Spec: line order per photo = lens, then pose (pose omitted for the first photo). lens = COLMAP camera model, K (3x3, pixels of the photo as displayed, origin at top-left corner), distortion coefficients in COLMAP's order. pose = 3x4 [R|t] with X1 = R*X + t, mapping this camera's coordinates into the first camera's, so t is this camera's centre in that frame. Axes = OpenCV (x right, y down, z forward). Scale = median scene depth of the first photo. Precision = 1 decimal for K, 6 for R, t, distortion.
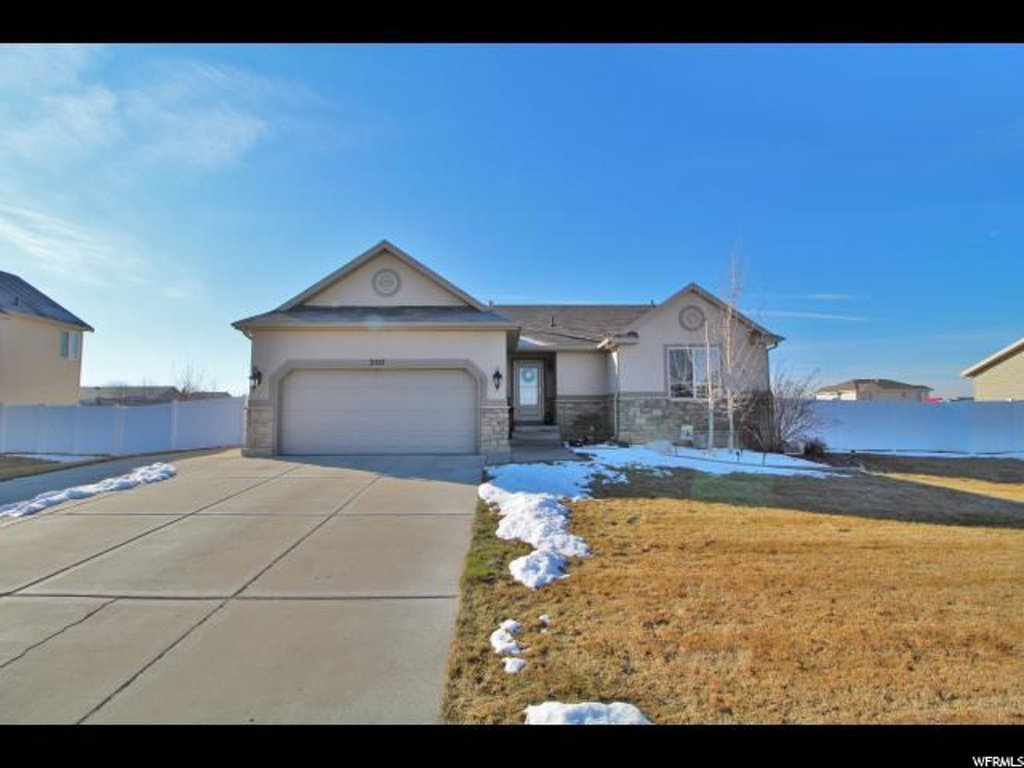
lens RADIAL K [[472.2, 0, 512.0], [0, 472.2, 384.0], [0, 0, 1]] dist [-0.022622, -0.000567]
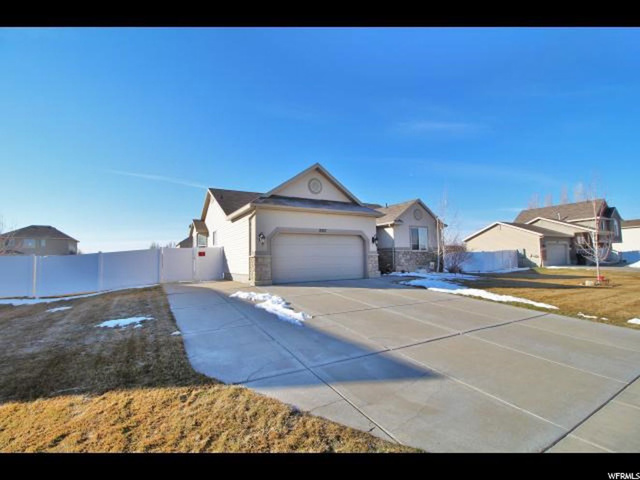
lens RADIAL K [[295.1, 0, 320.0], [0, 295.1, 240.0], [0, 0, 1]] dist [-0.022622, -0.000567]
pose [[0.868175, 0.019064, 0.495891, -0.814762], [-0.015717, 0.999817, -0.010920, 0.003243], [-0.496009, 0.001686, 0.868316, 0.011224]]
